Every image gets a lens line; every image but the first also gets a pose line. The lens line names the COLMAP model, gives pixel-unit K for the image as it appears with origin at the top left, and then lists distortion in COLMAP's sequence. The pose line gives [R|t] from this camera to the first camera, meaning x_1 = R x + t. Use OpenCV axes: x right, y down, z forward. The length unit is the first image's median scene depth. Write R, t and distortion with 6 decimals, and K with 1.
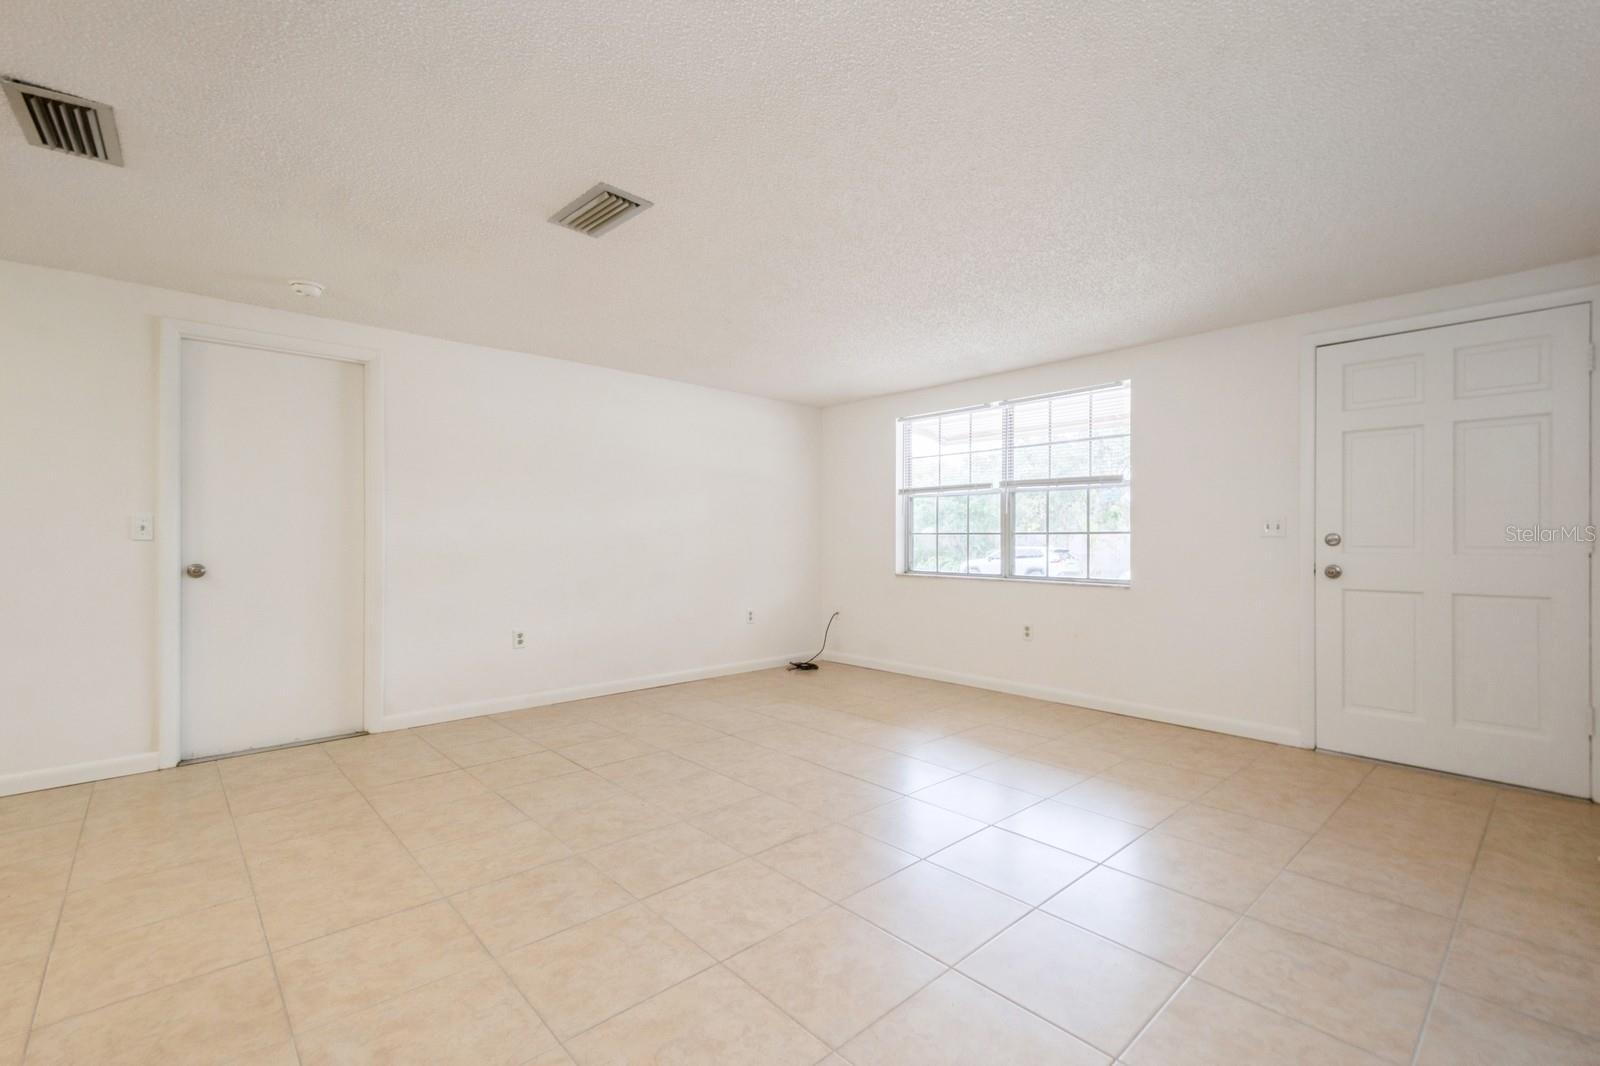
lens RADIAL K [[700.3, 0, 819.6], [0, 700.3, 536.2], [0, 0, 1]] dist [0.020217, -0.005008]
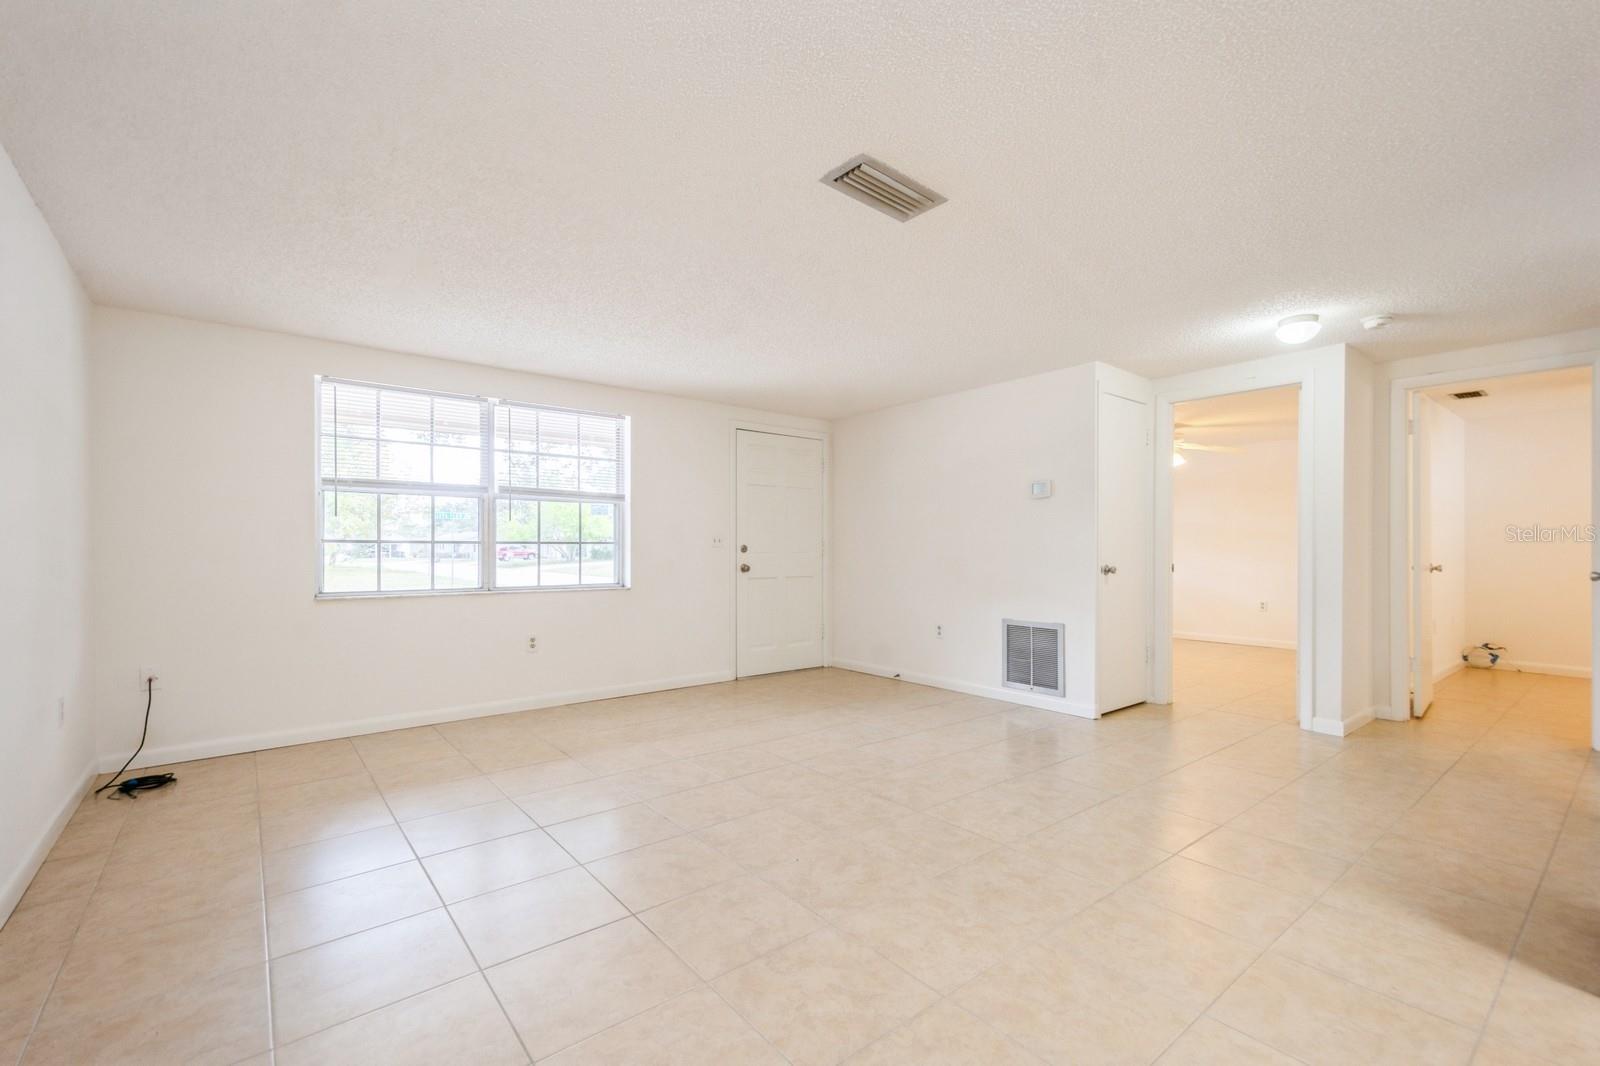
lens RADIAL K [[700.3, 0, 818.5], [0, 700.3, 534.7], [0, 0, 1]] dist [0.020217, -0.005008]
pose [[0.075912, 0.017429, 0.996962, -0.823643], [-0.001454, 0.999848, -0.017368, 0.001351], [-0.997113, -0.000131, 0.075926, 0.672735]]
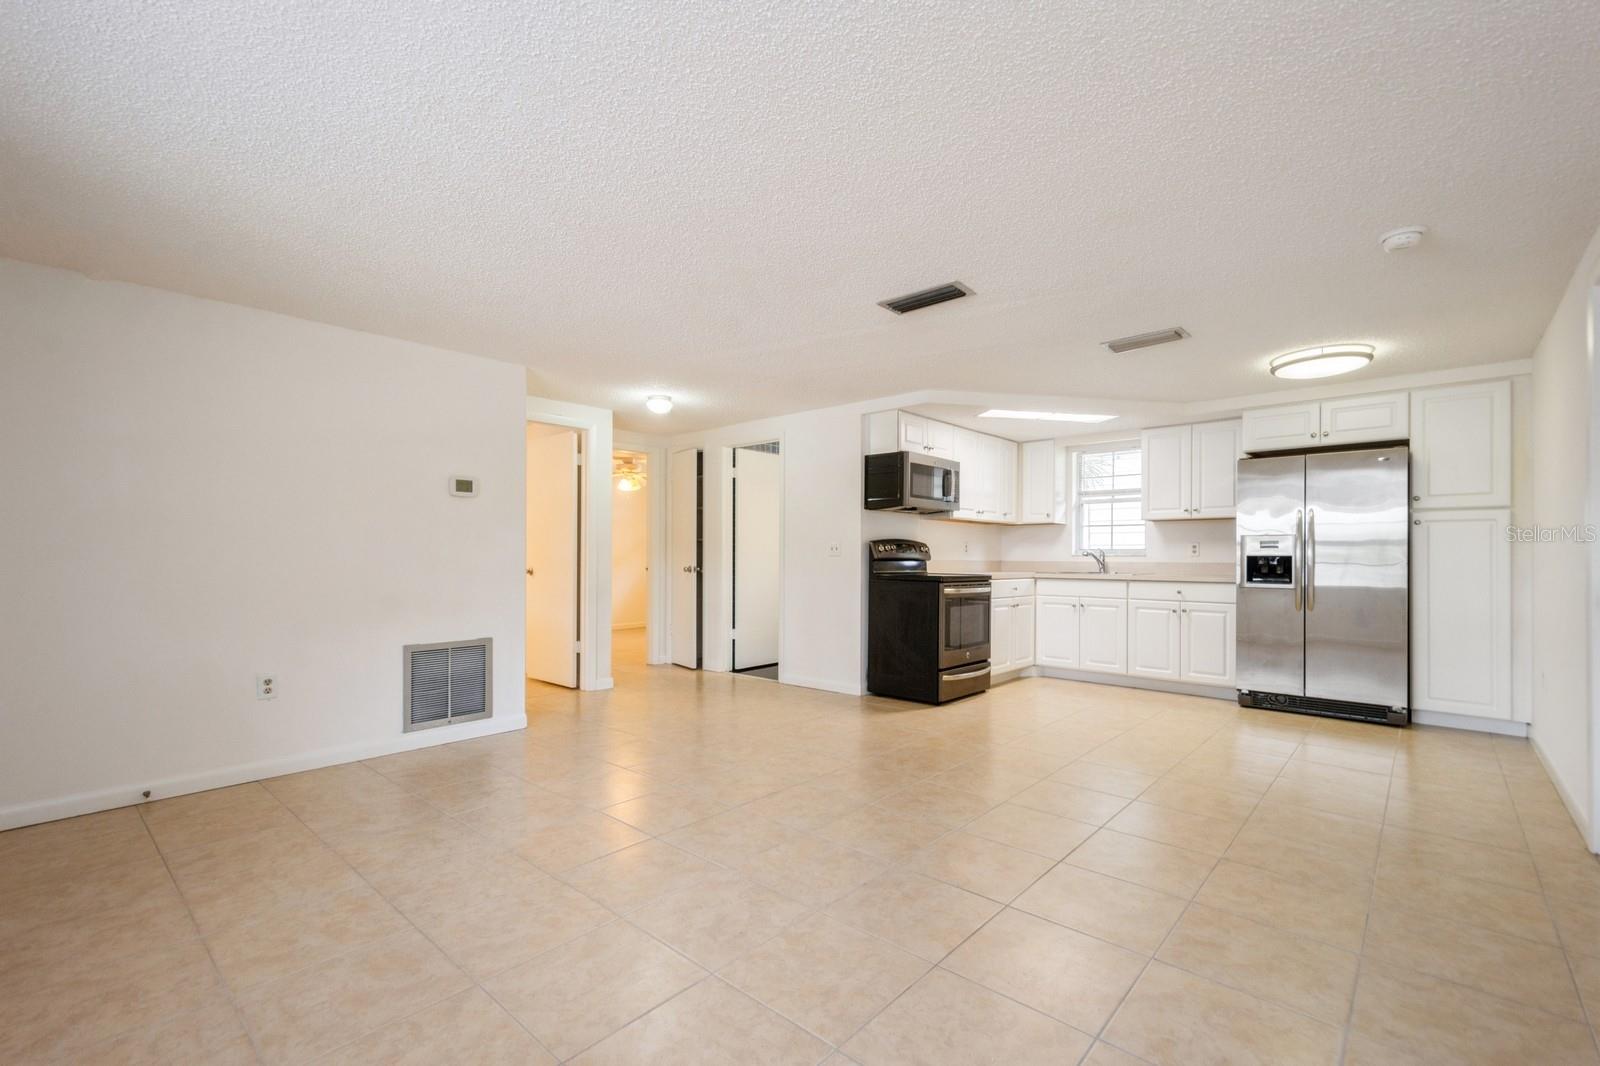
lens RADIAL K [[700.3, 0, 809.0], [0, 700.3, 549.0], [0, 0, 1]] dist [0.020217, -0.005008]
pose [[-0.996315, -0.003222, -0.085714, 0.002557], [-0.002333, 0.999943, -0.010465, 0.004389], [0.085742, -0.010226, -0.996265, 1.488747]]
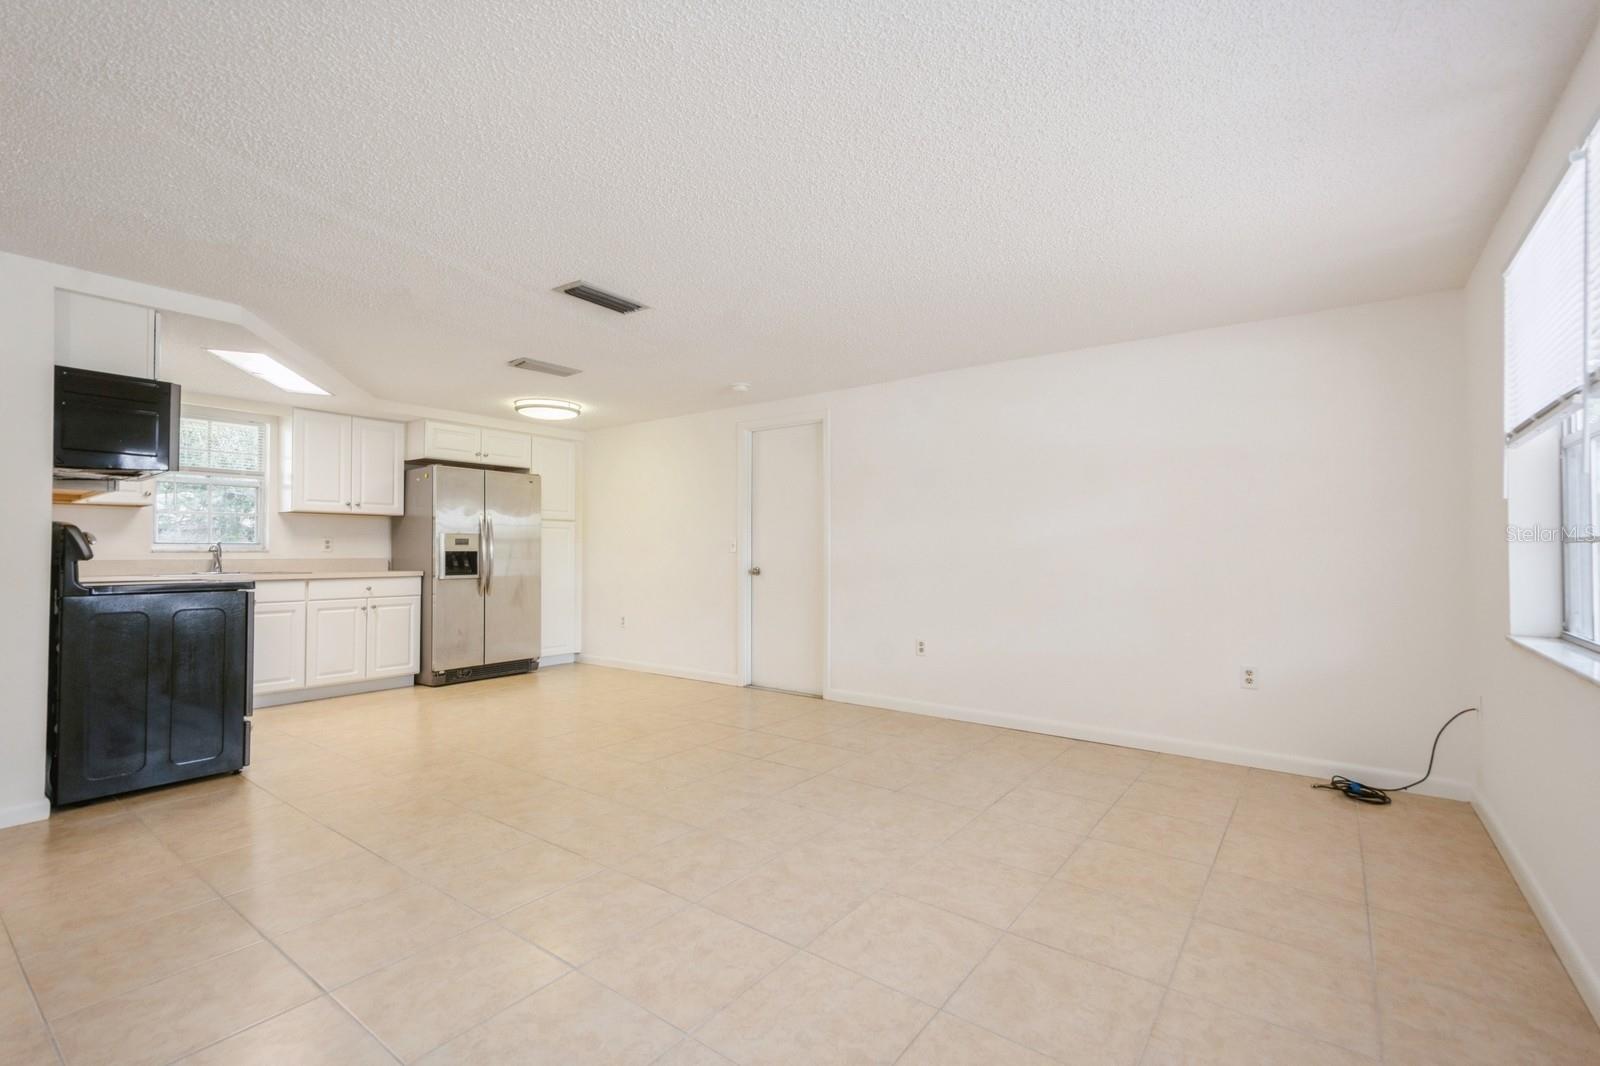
lens RADIAL K [[700.3, 0, 826.4], [0, 700.3, 539.8], [0, 0, 1]] dist [0.020217, -0.005008]
pose [[0.184073, -0.015316, -0.982793, 0.676801], [0.001863, 0.999882, -0.015234, 0.001039], [0.982911, 0.000973, 0.184079, 0.773695]]
